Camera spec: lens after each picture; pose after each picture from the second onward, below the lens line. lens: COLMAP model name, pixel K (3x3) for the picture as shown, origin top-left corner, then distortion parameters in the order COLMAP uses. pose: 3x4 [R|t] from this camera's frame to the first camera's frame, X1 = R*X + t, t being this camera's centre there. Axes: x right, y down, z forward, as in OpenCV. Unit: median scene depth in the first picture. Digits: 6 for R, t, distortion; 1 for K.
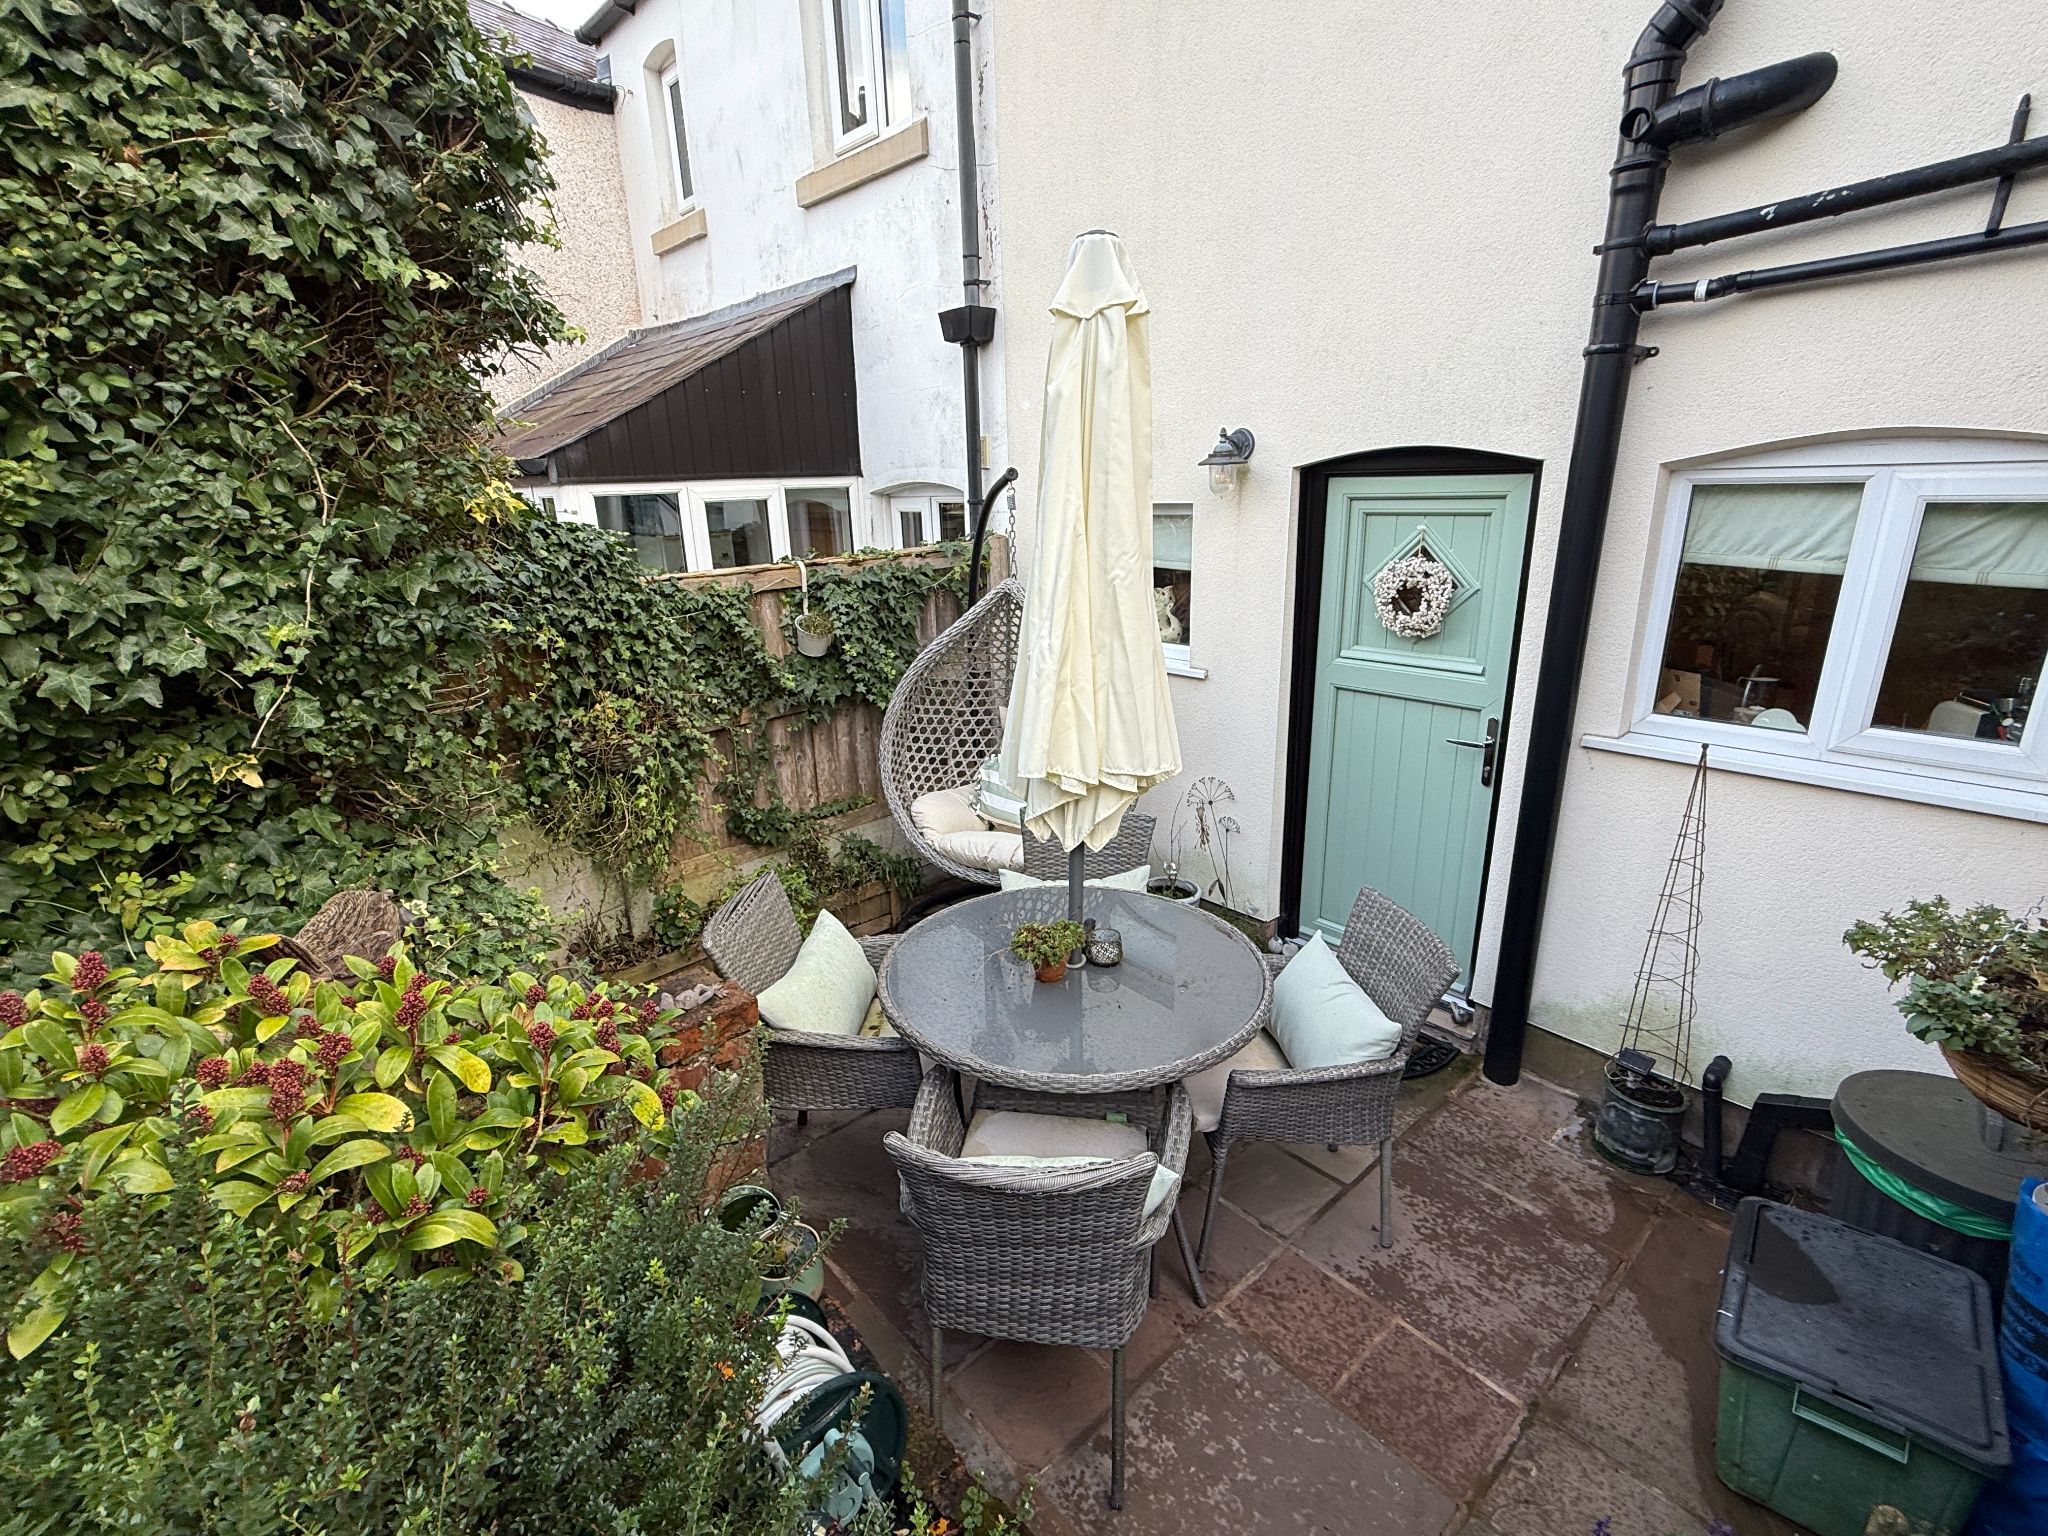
lens RADIAL K [[929.0, 0, 1020.6], [0, 929.0, 766.6], [0, 0, 1]] dist [0.003139, -0.001126]
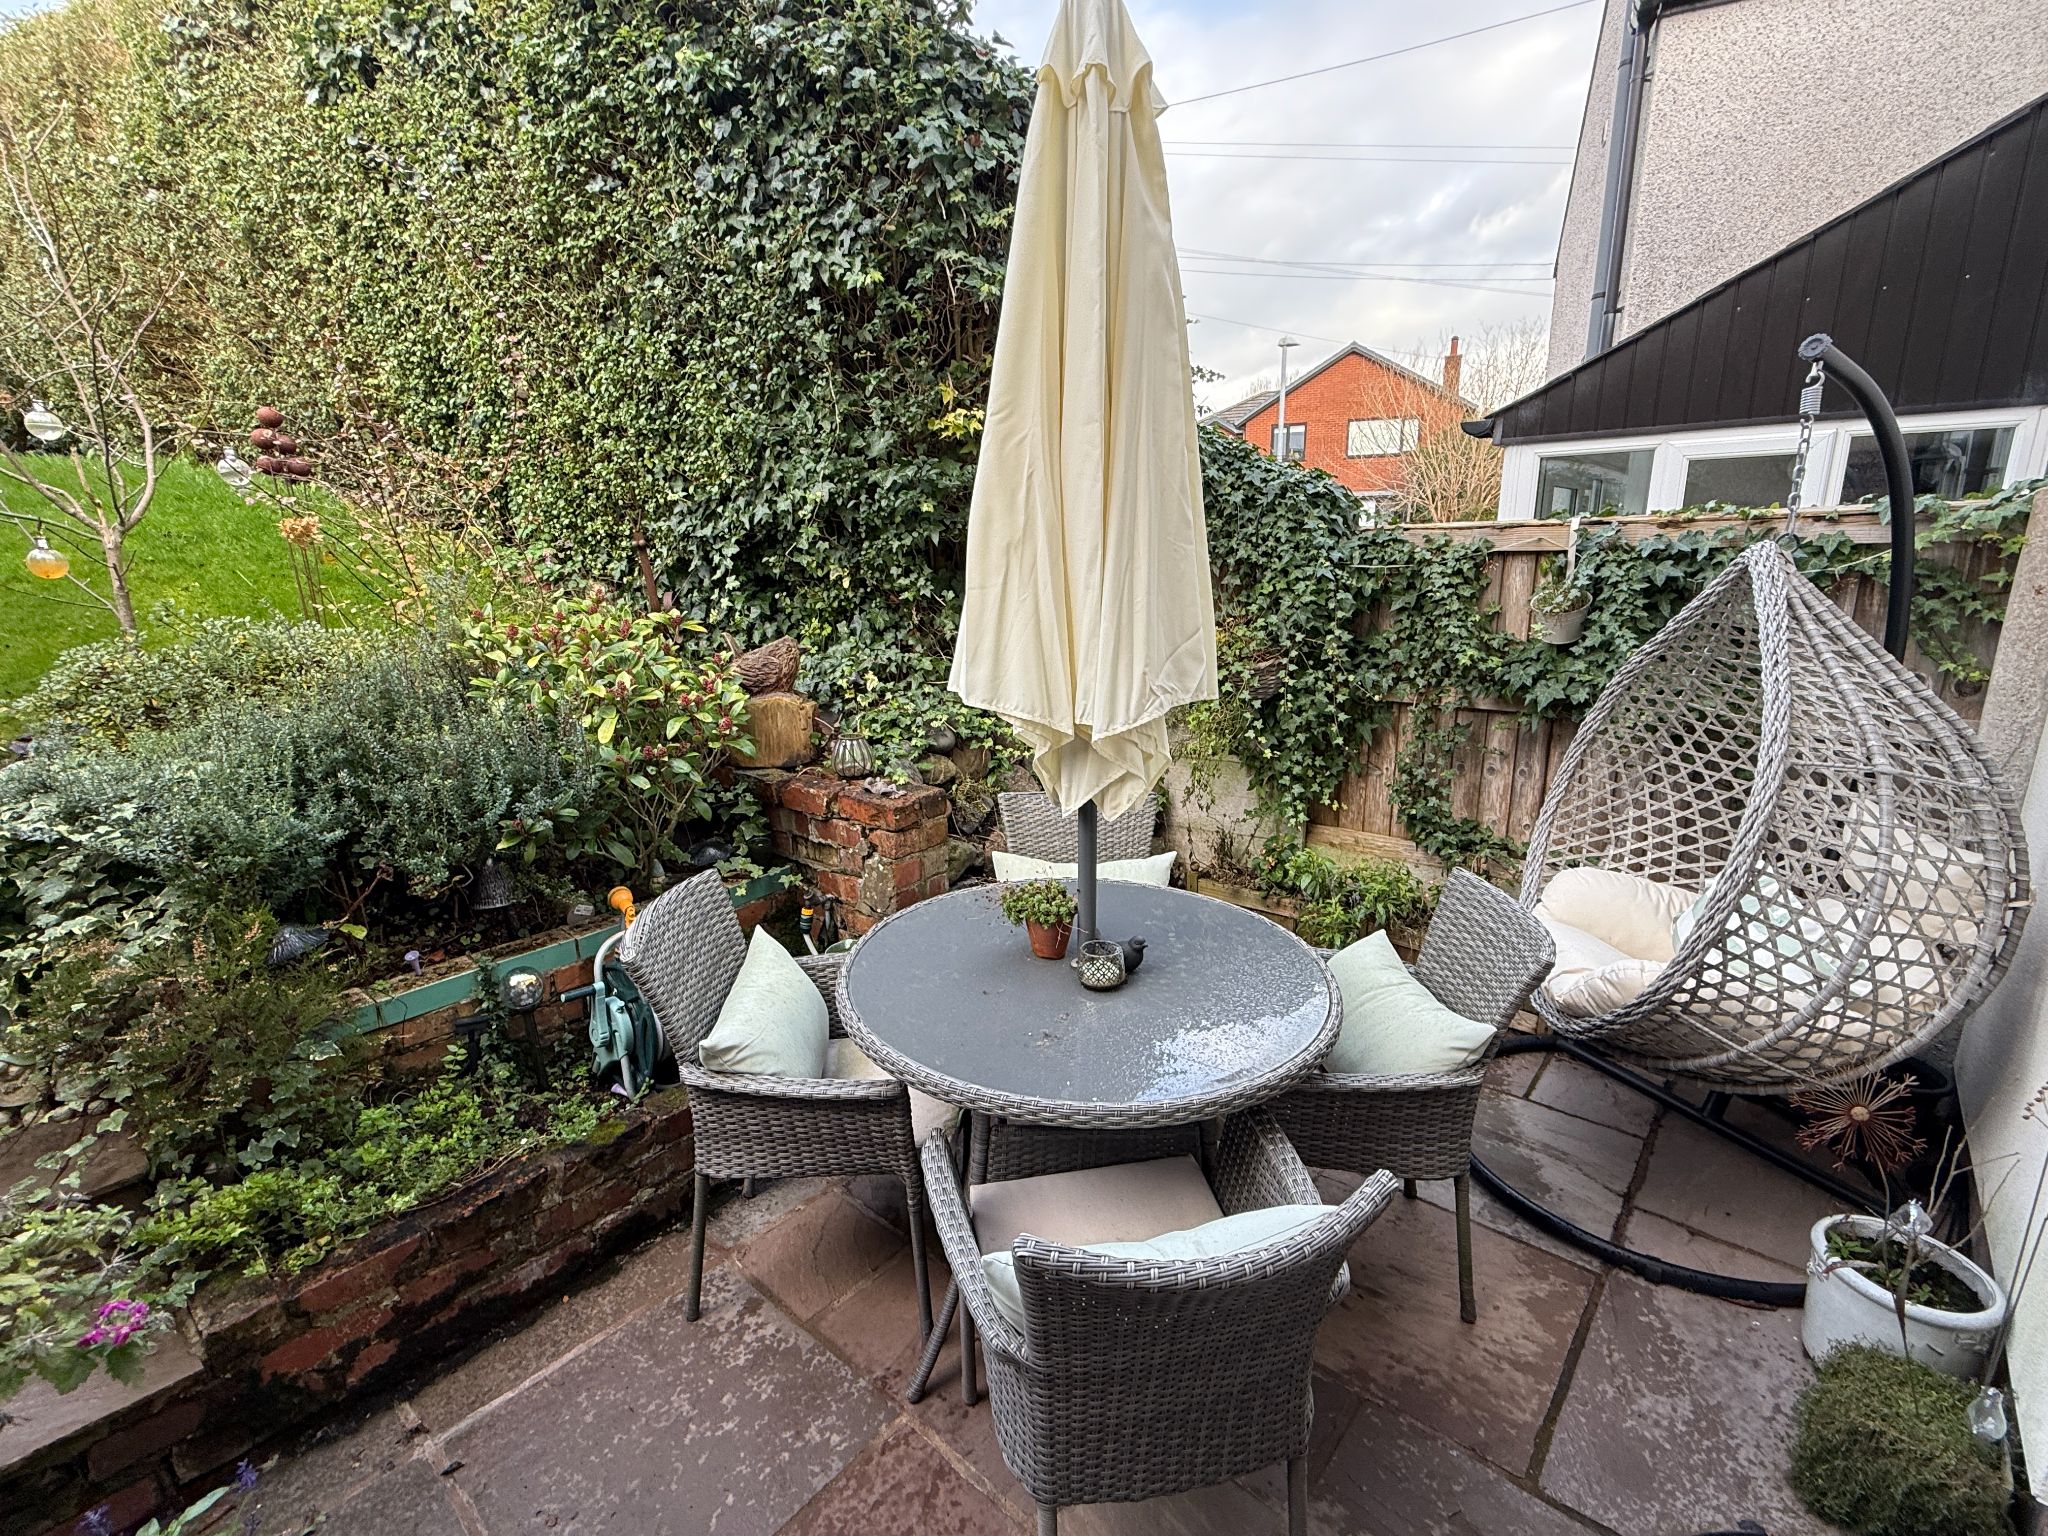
lens RADIAL K [[929.0, 0, 1023.5], [0, 929.0, 768.8], [0, 0, 1]] dist [0.003139, -0.001126]
pose [[0.123801, 0.256613, -0.958553, 0.482830], [-0.286815, 0.934007, 0.212998, -0.062006], [0.949953, 0.248558, 0.189232, 0.478633]]
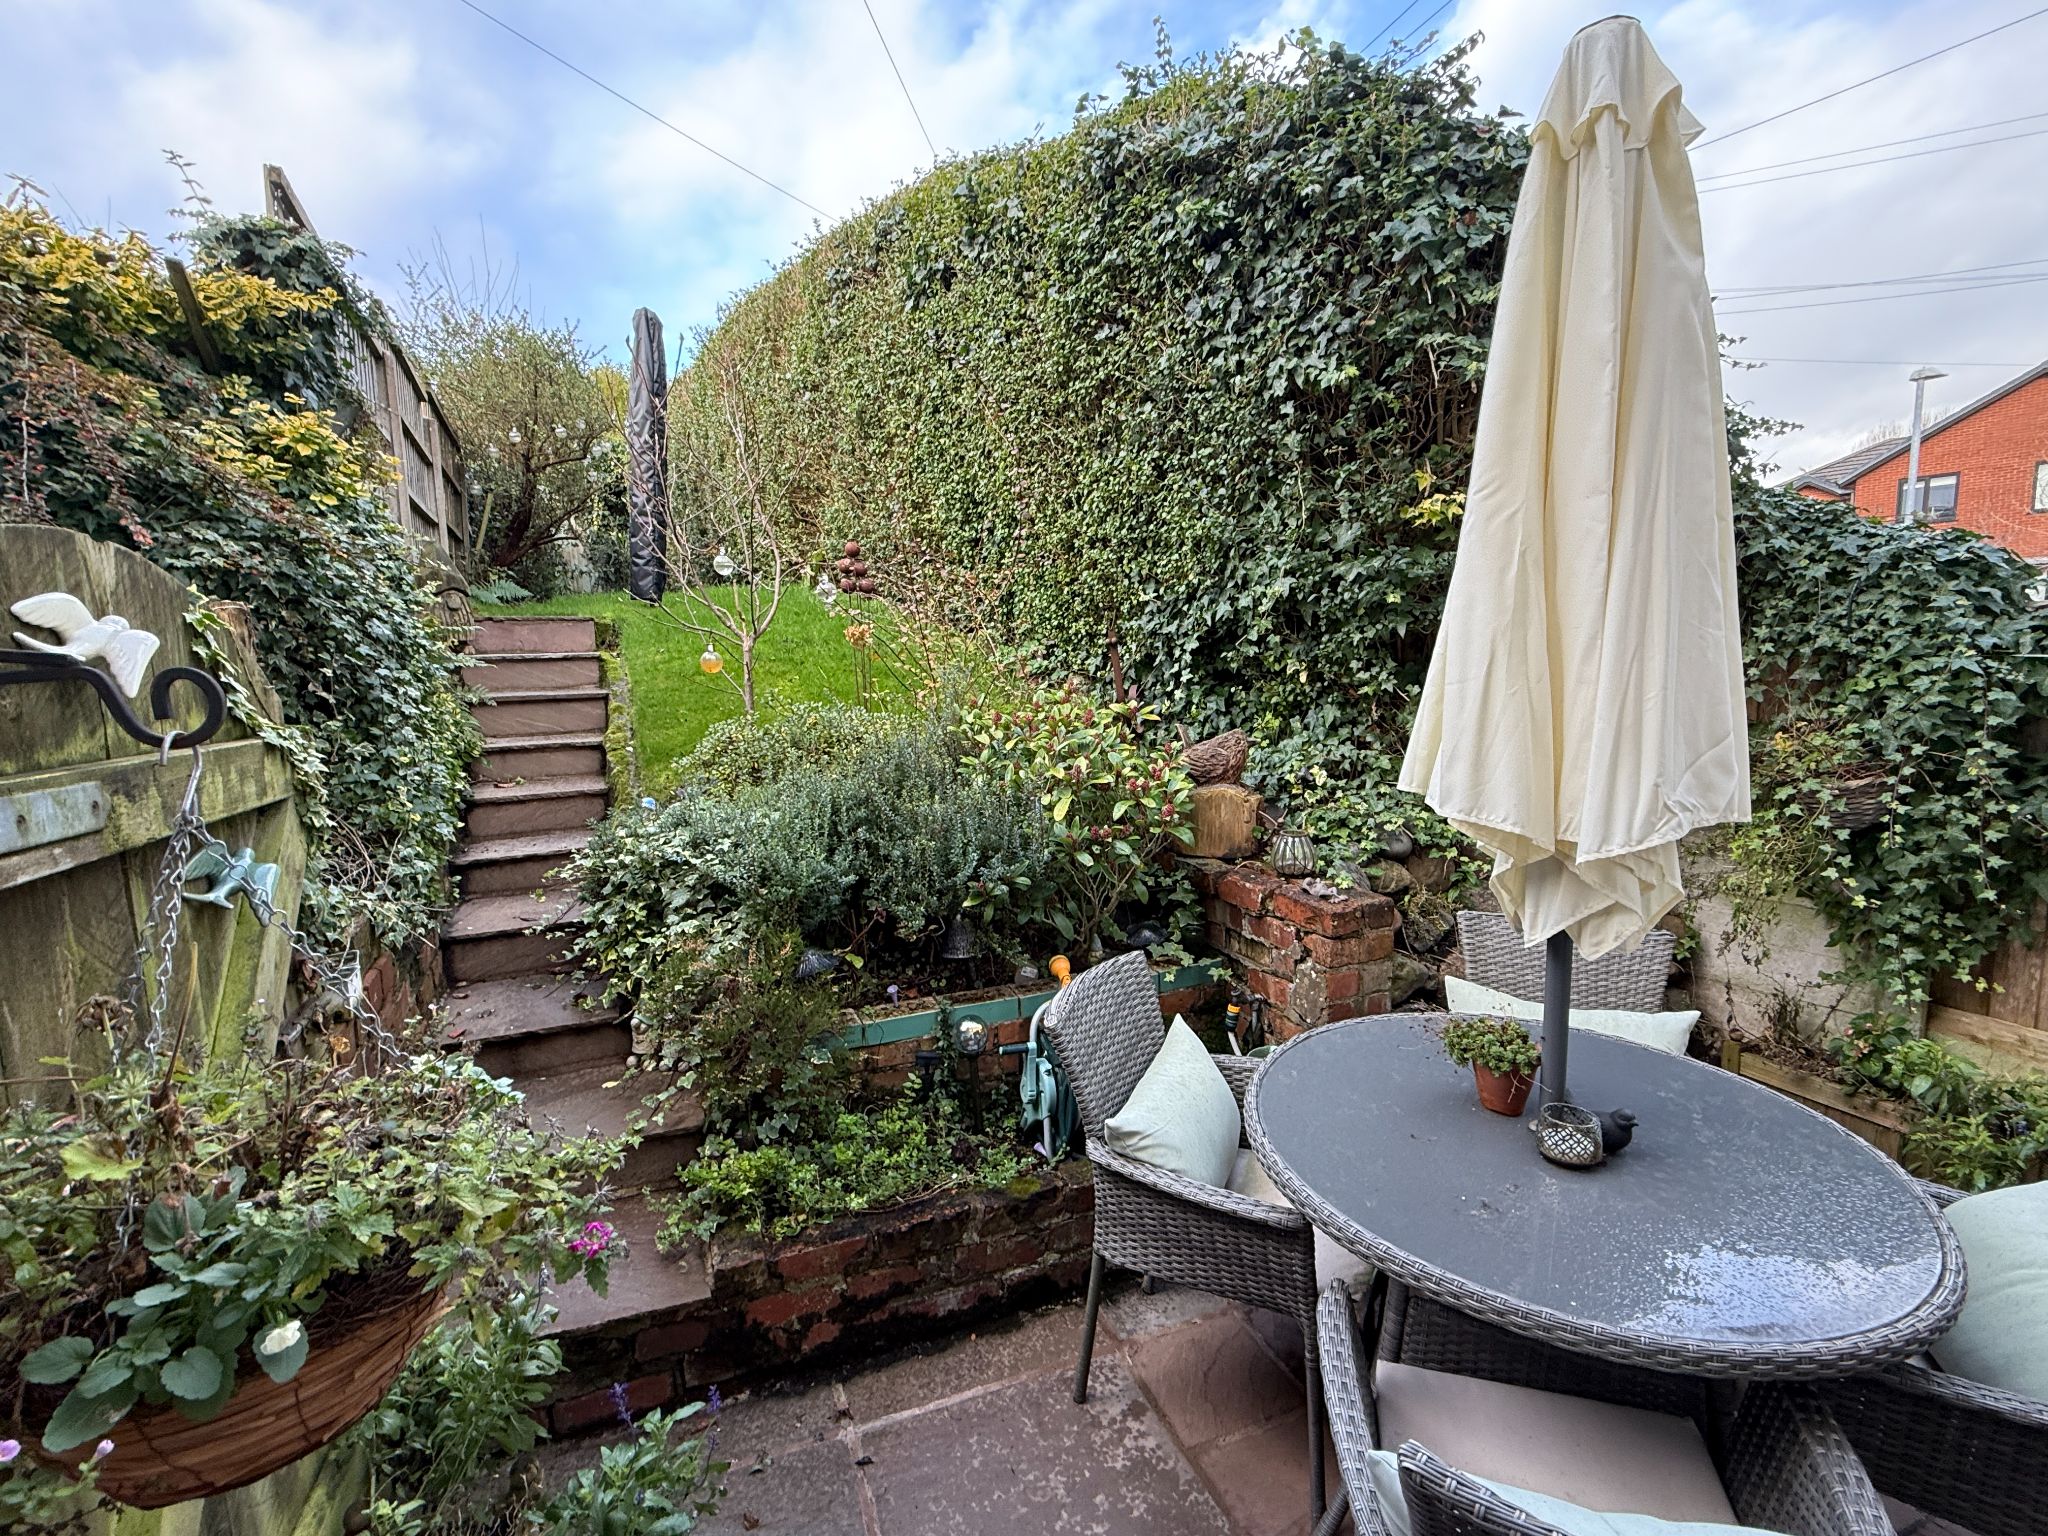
lens RADIAL K [[929.0, 0, 1026.4], [0, 929.0, 770.0], [0, 0, 1]] dist [0.003139, -0.001126]
pose [[-0.360389, 0.154977, -0.919838, 0.475641], [-0.242802, 0.936525, 0.252917, -0.065475], [0.900648, 0.314487, -0.299885, 0.494563]]
